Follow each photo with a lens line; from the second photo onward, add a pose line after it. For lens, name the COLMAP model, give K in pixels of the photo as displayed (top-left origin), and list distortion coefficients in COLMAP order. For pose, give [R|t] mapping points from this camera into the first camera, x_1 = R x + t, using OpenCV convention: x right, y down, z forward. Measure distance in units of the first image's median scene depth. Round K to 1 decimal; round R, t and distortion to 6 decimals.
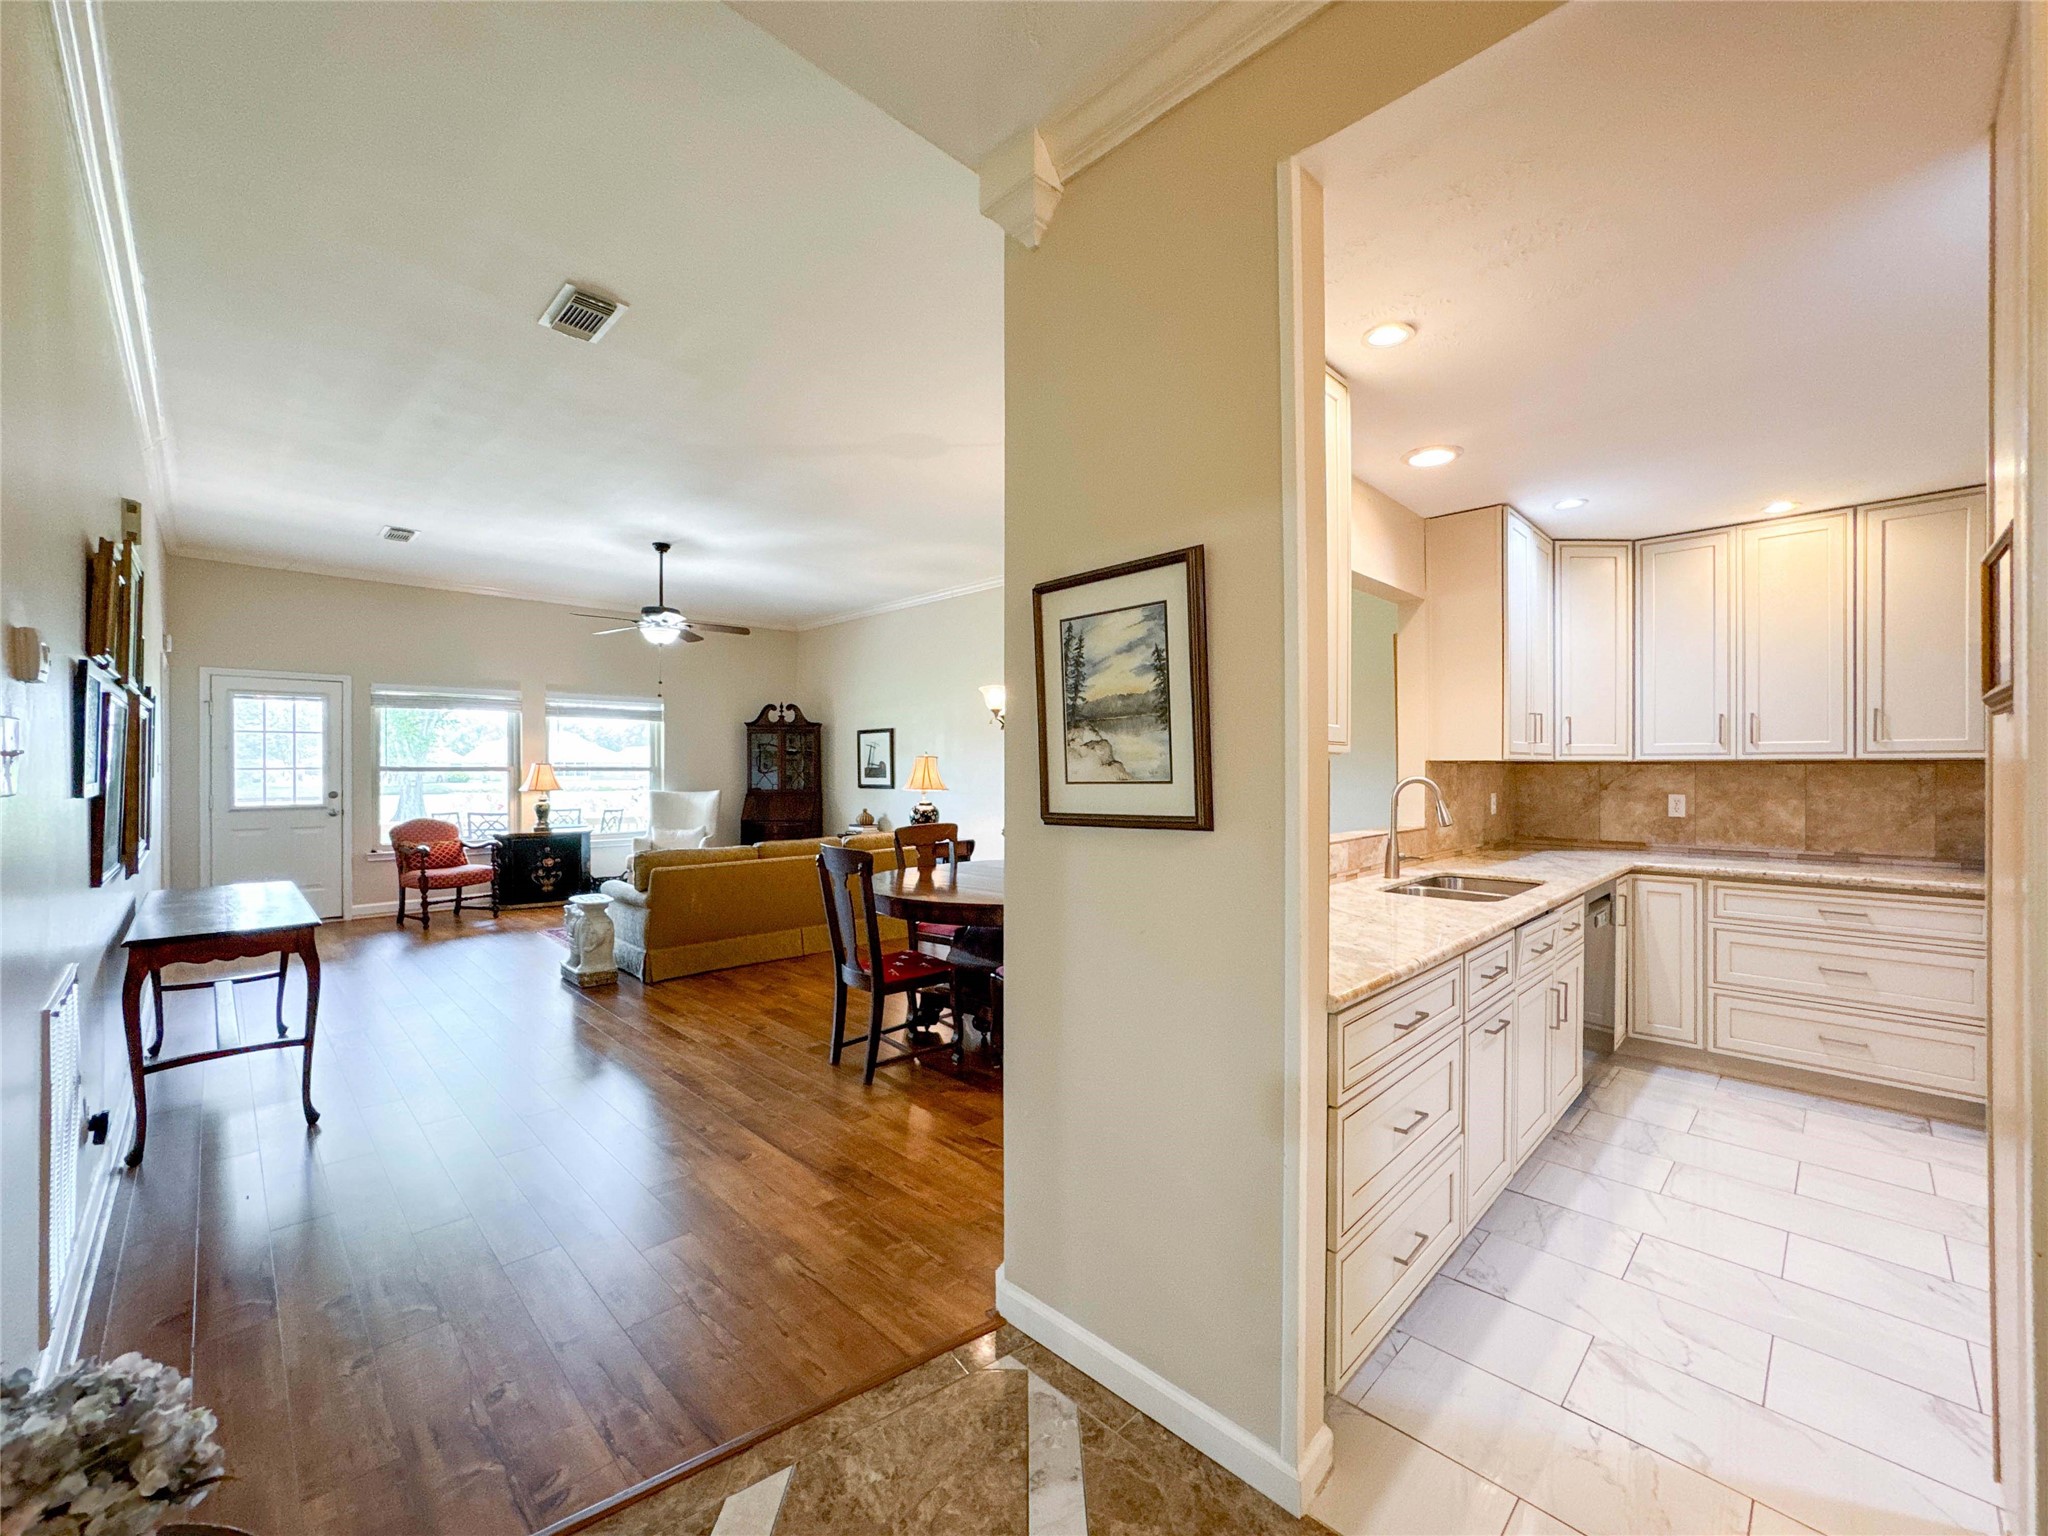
lens RADIAL K [[852.6, 0, 1020.0], [0, 852.6, 768.7], [0, 0, 1]] dist [-0.017570, 0.007984]
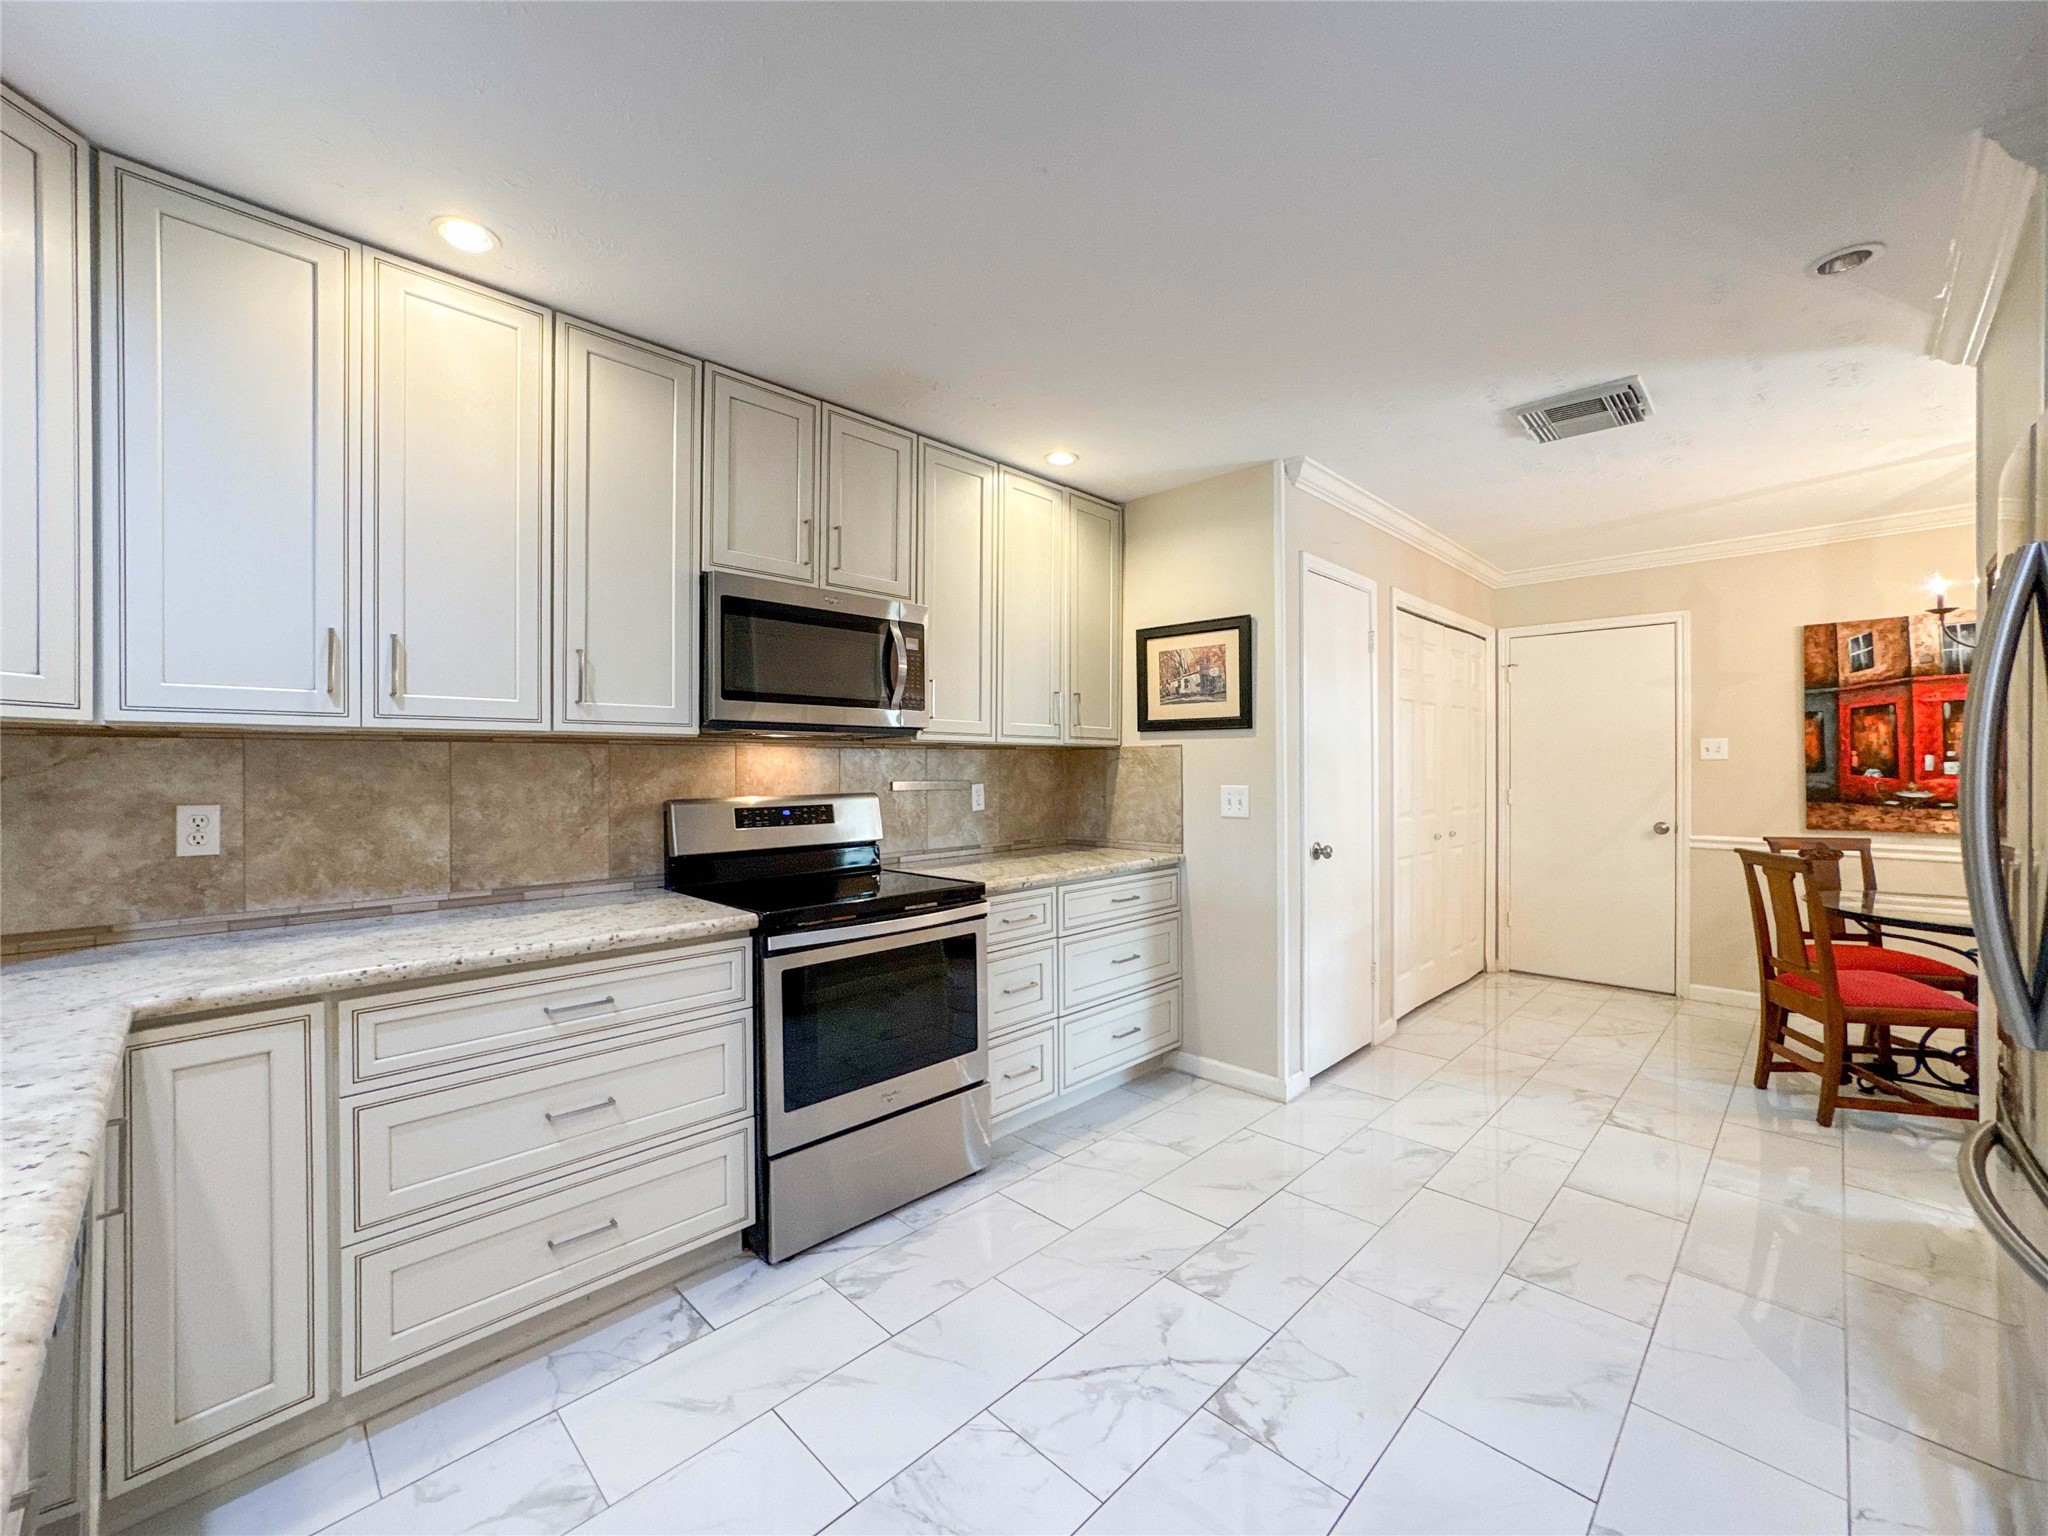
lens RADIAL K [[852.6, 0, 1042.7], [0, 852.6, 761.7], [0, 0, 1]] dist [-0.017570, 0.007984]
pose [[0.002981, 0.003442, 0.999990, 0.344905], [0.004934, 0.999982, -0.003456, 0.011476], [-0.999983, 0.004945, 0.002964, 0.574895]]
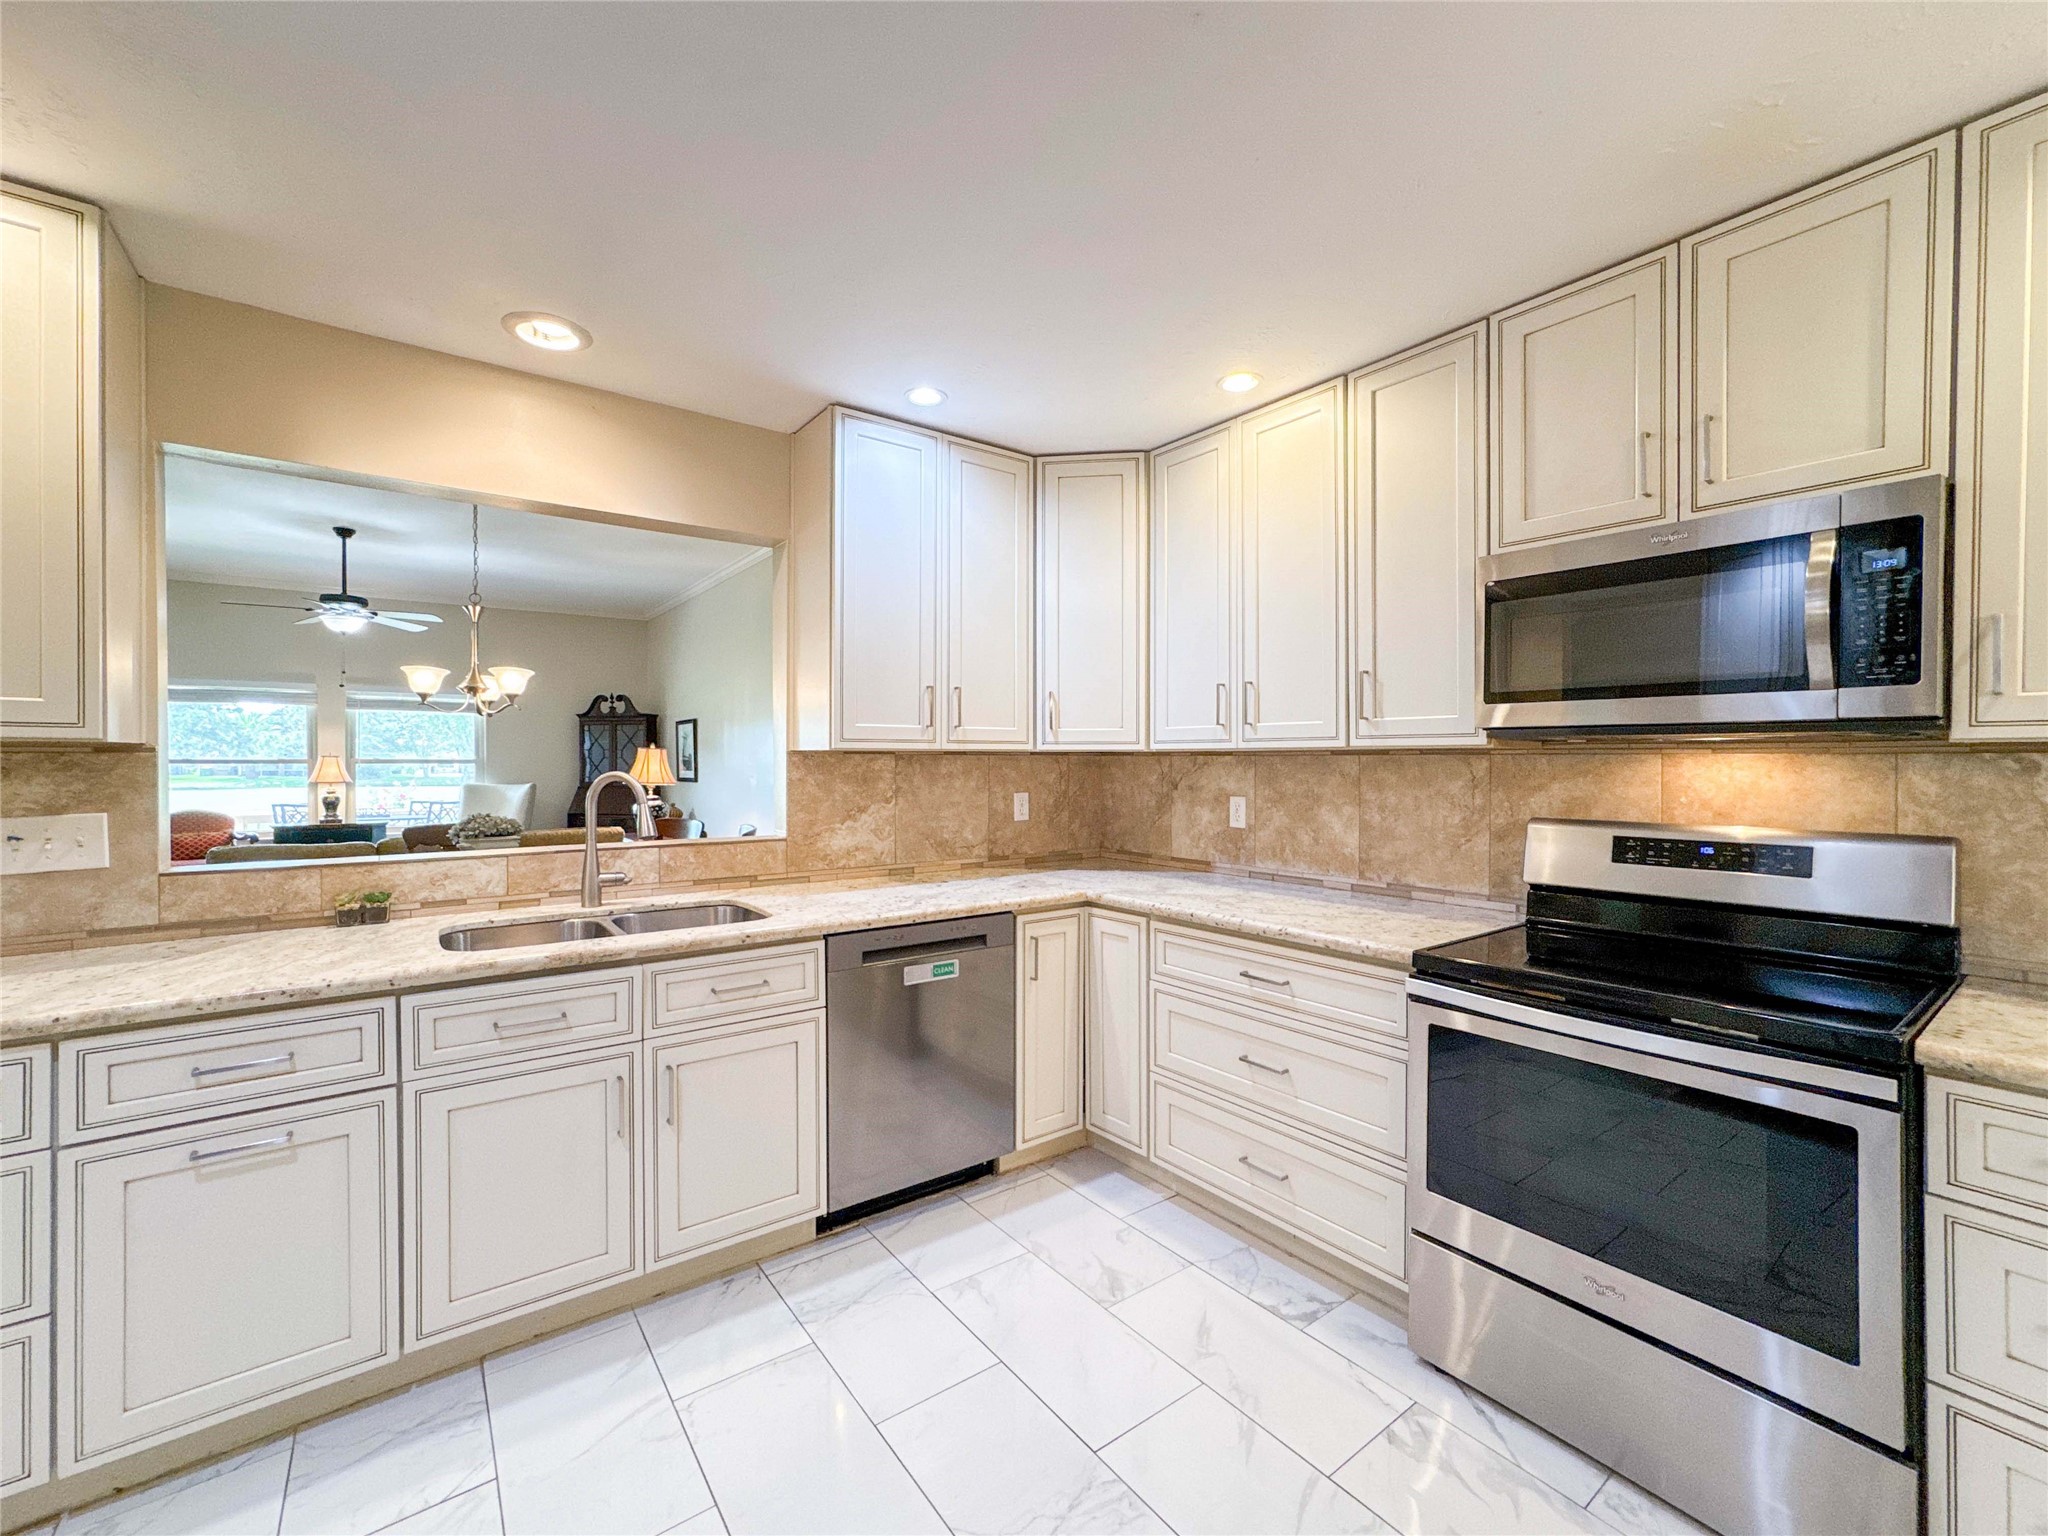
lens RADIAL K [[852.6, 0, 1026.1], [0, 852.6, 762.7], [0, 0, 1]] dist [-0.017570, 0.007984]
pose [[0.986803, 0.001056, -0.161921, 0.743649], [-0.000782, 0.999998, 0.001754, -0.000336], [0.161922, -0.001604, 0.986802, 0.254063]]
